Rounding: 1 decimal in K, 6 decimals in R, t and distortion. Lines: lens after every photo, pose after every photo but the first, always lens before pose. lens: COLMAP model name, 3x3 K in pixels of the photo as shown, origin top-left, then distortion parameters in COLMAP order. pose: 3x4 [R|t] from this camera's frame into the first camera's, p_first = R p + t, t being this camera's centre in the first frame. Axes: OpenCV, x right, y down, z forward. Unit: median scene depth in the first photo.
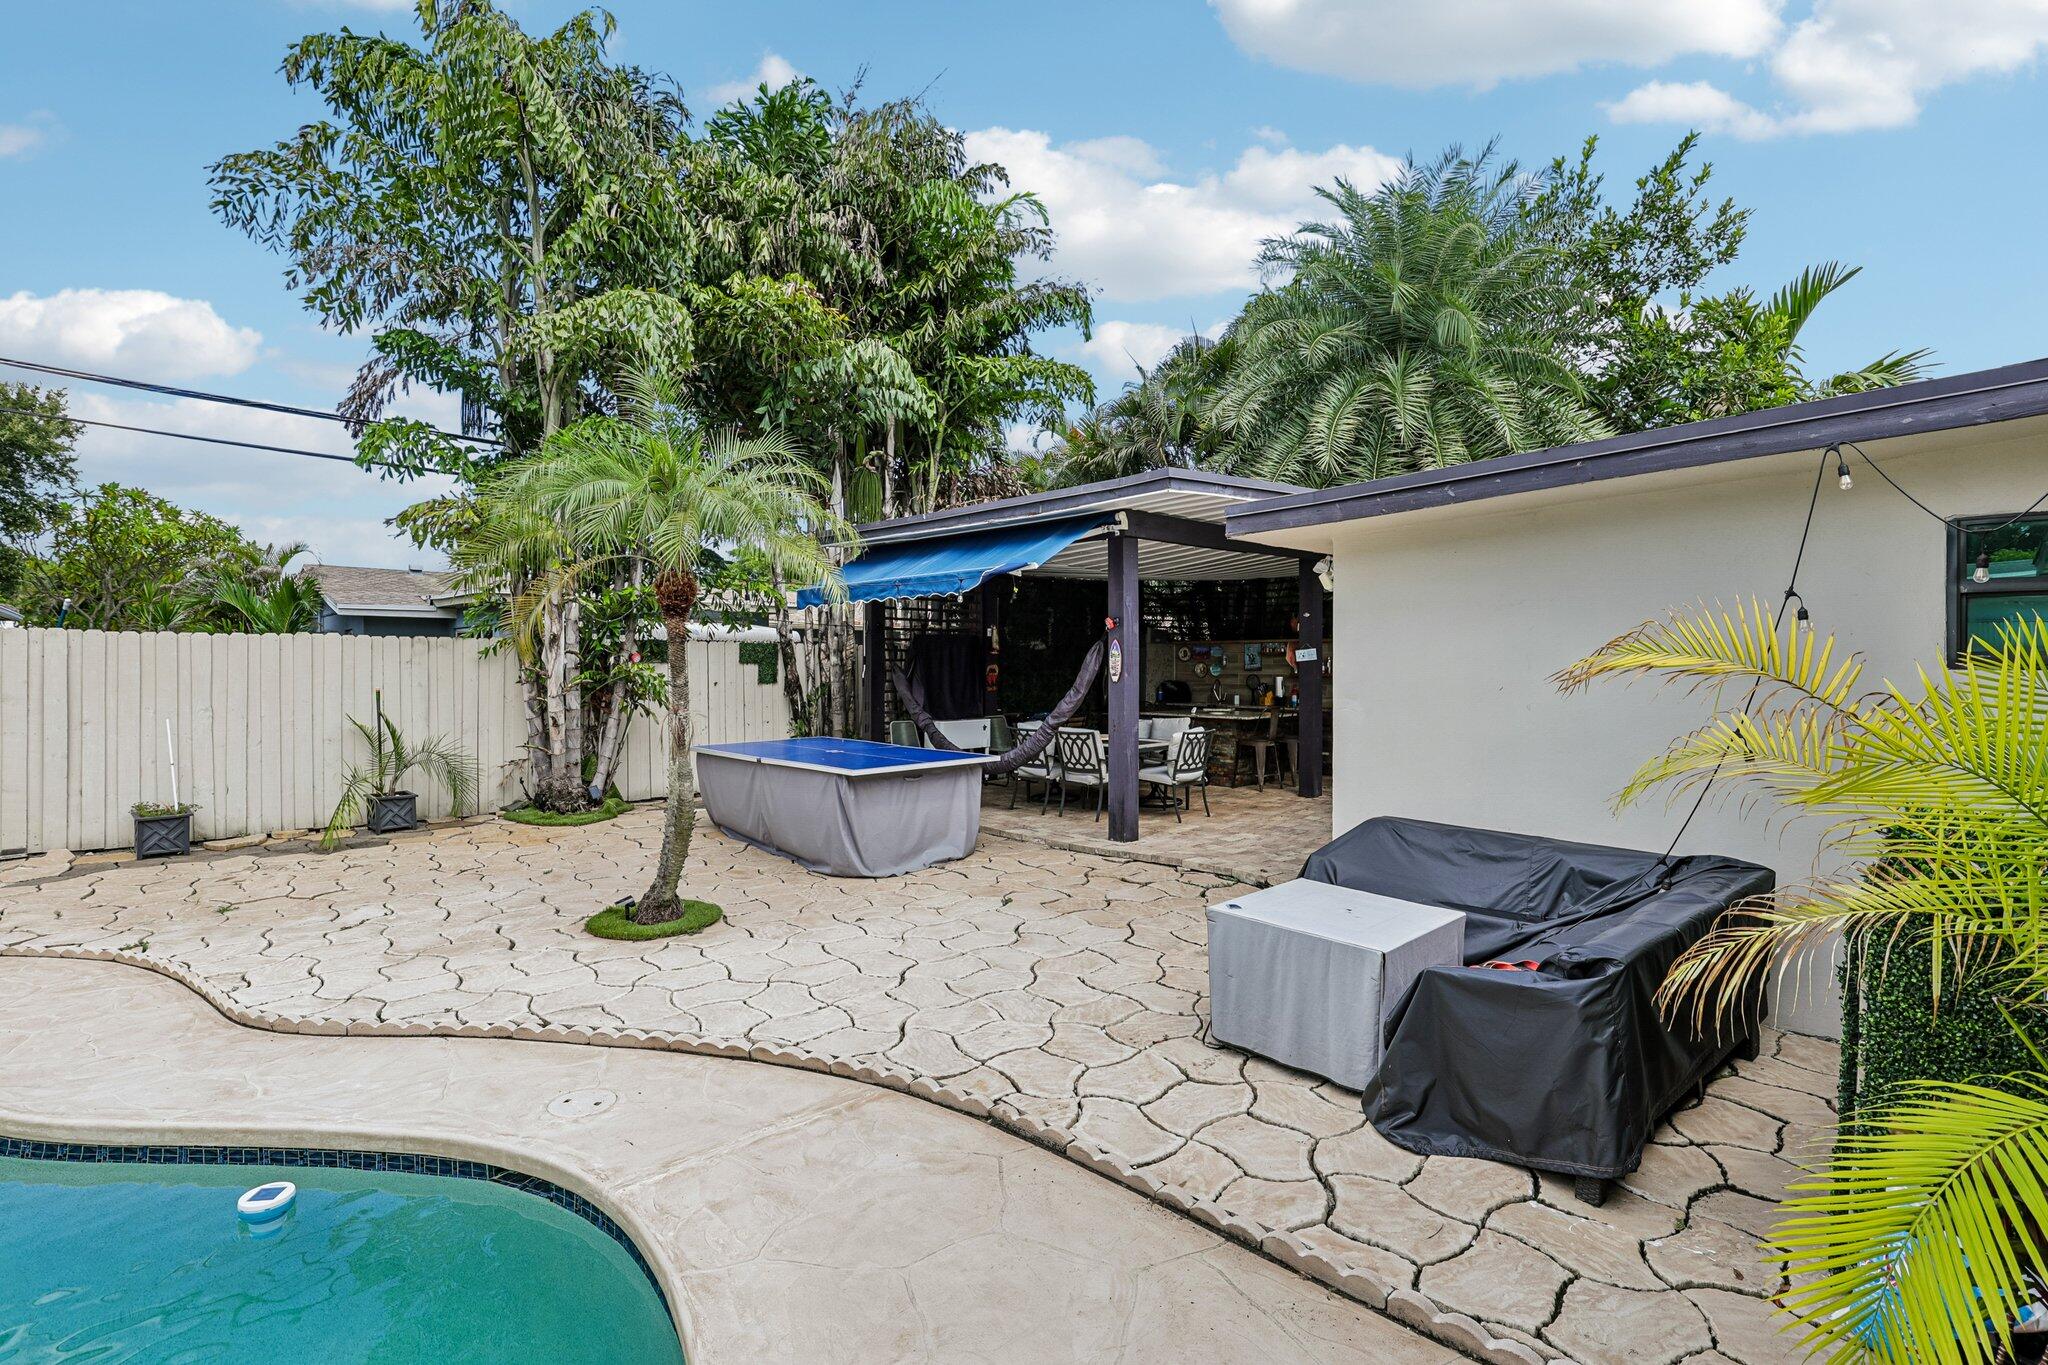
lens RADIAL K [[963.3, 0, 1025.1], [0, 963.3, 675.3], [0, 0, 1]] dist [-0.021051, 0.001212]
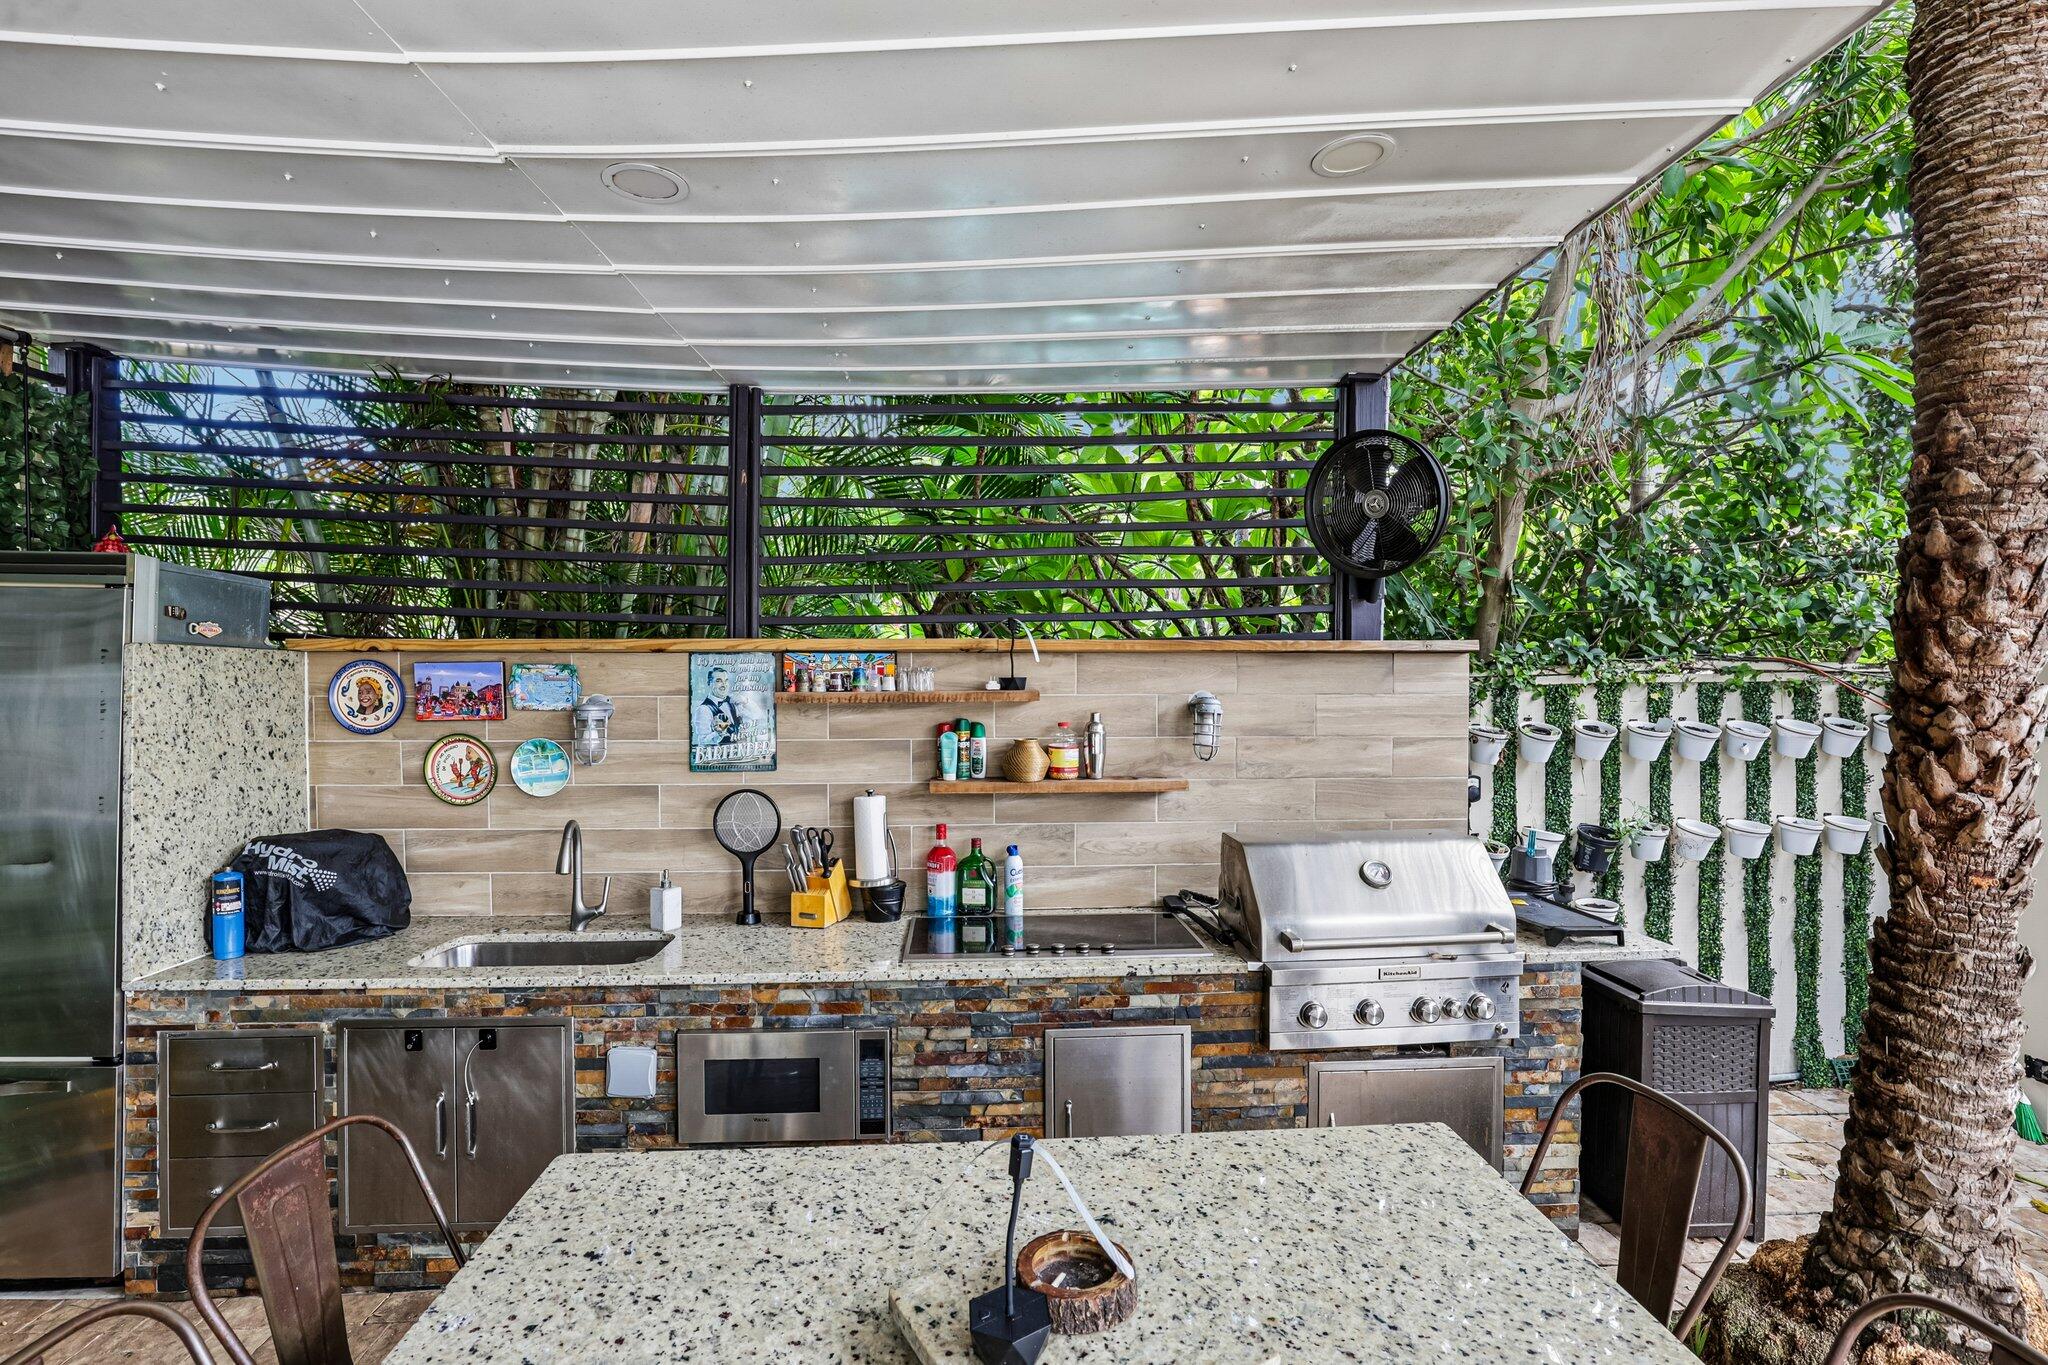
lens RADIAL K [[1010.8, 0, 1024.0], [0, 1010.8, 682.5], [0, 0, 1]] dist [-0.022750, 0.000709]
pose [[0.653366, -0.007429, 0.757005, 0.126168], [0.011028, 0.999939, 0.000294, -0.031832], [-0.756961, 0.008156, 0.653409, 0.998050]]
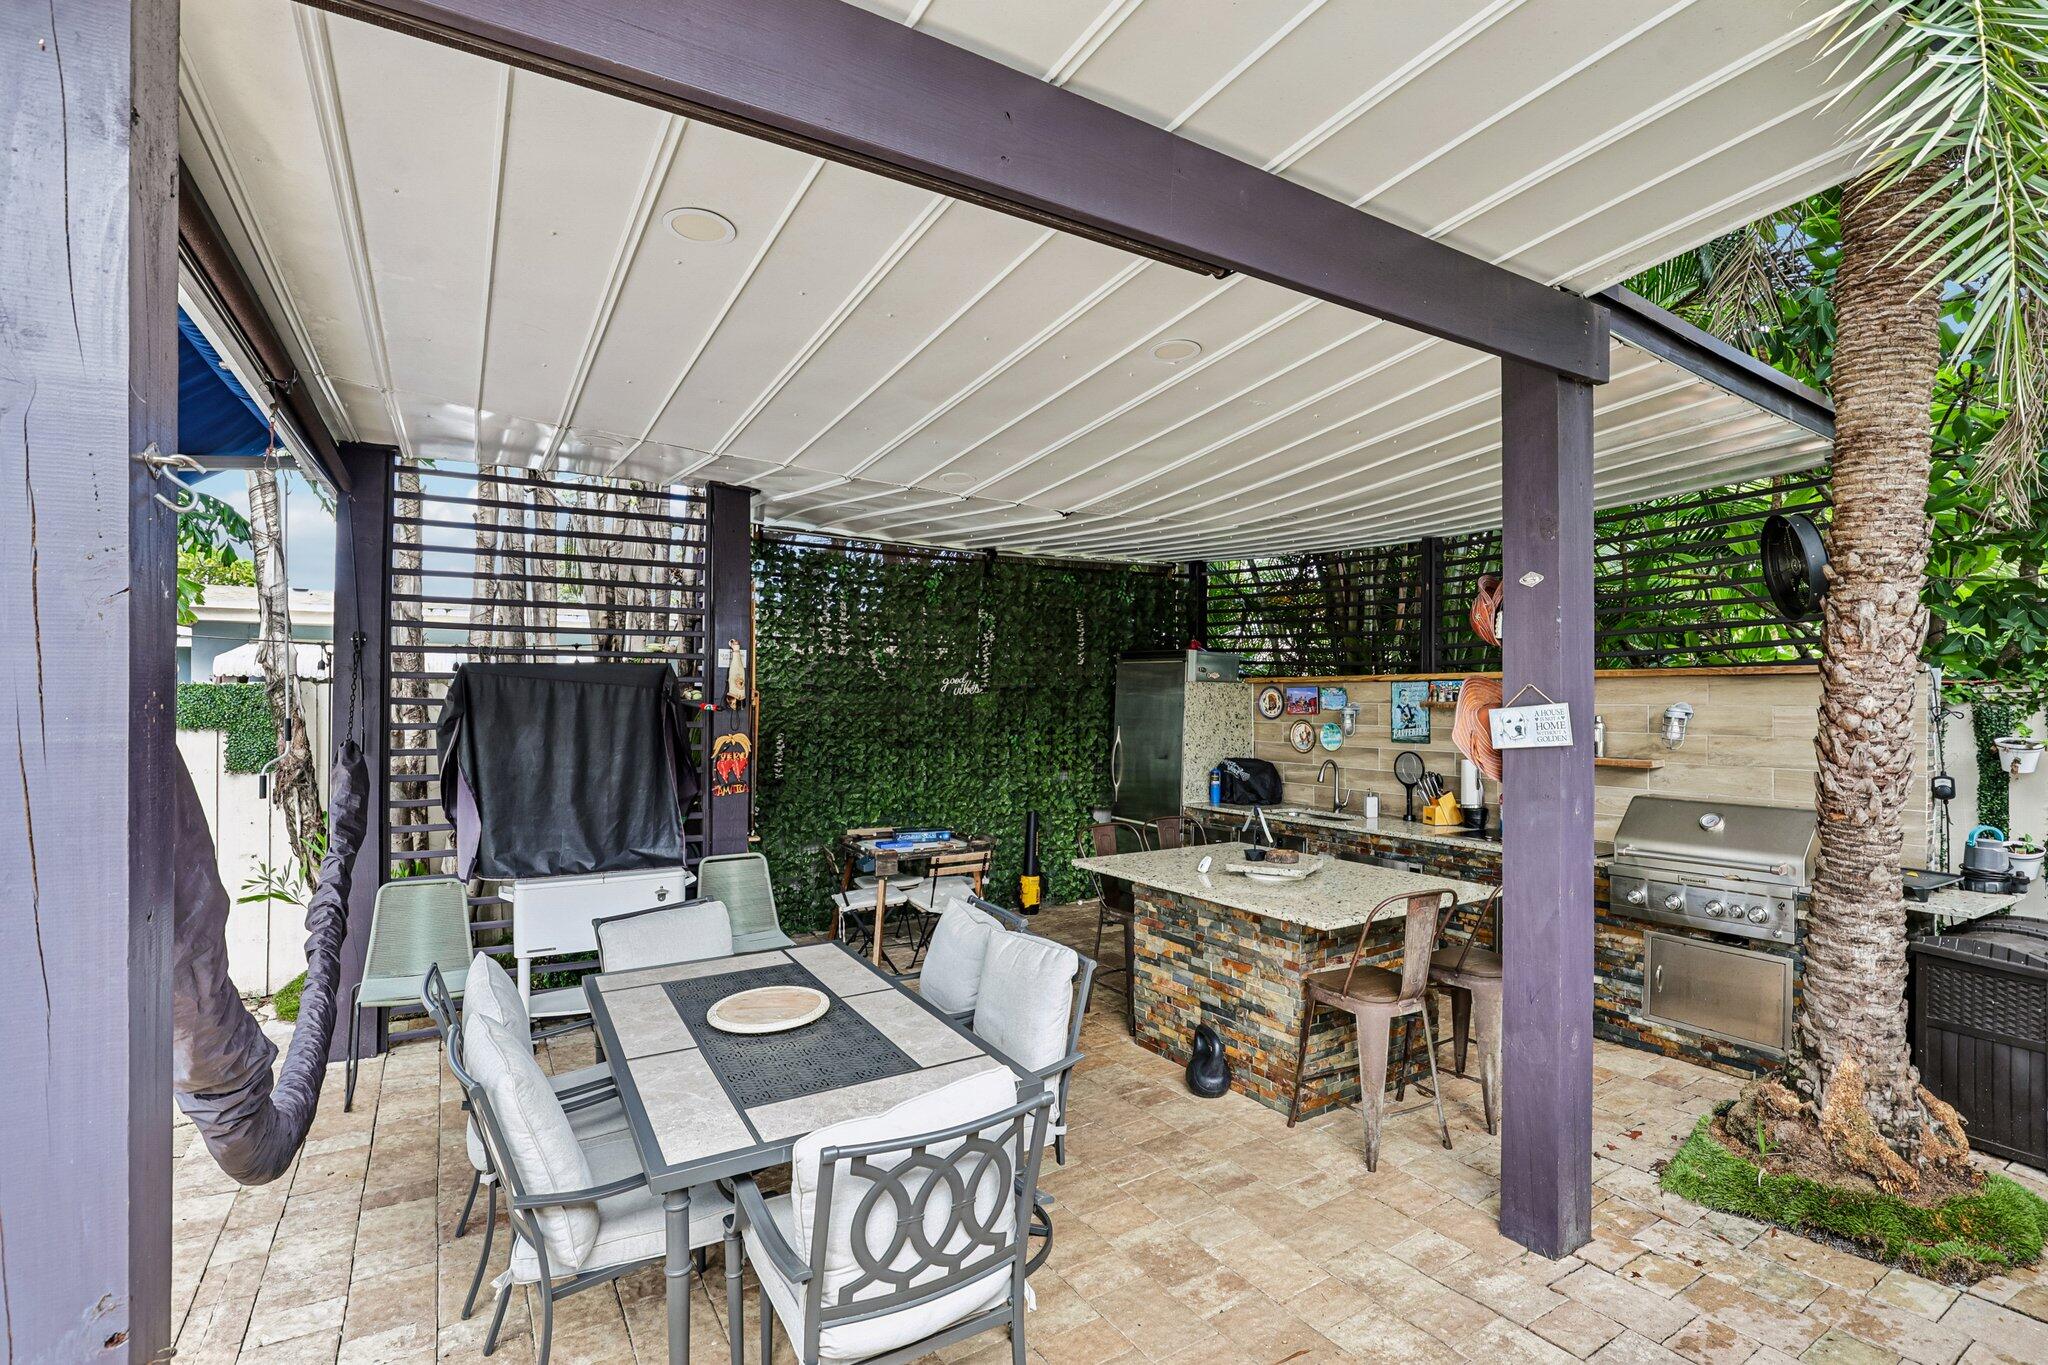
lens RADIAL K [[964.8, 0, 1016.7], [0, 964.8, 701.2], [0, 0, 1]] dist [-0.045872, 0.000349]
pose [[0.975103, 0.002192, -0.221740, 0.198768], [-0.004311, 0.999950, -0.009074, -0.024219], [0.221709, 0.009804, 0.975064, 0.666657]]
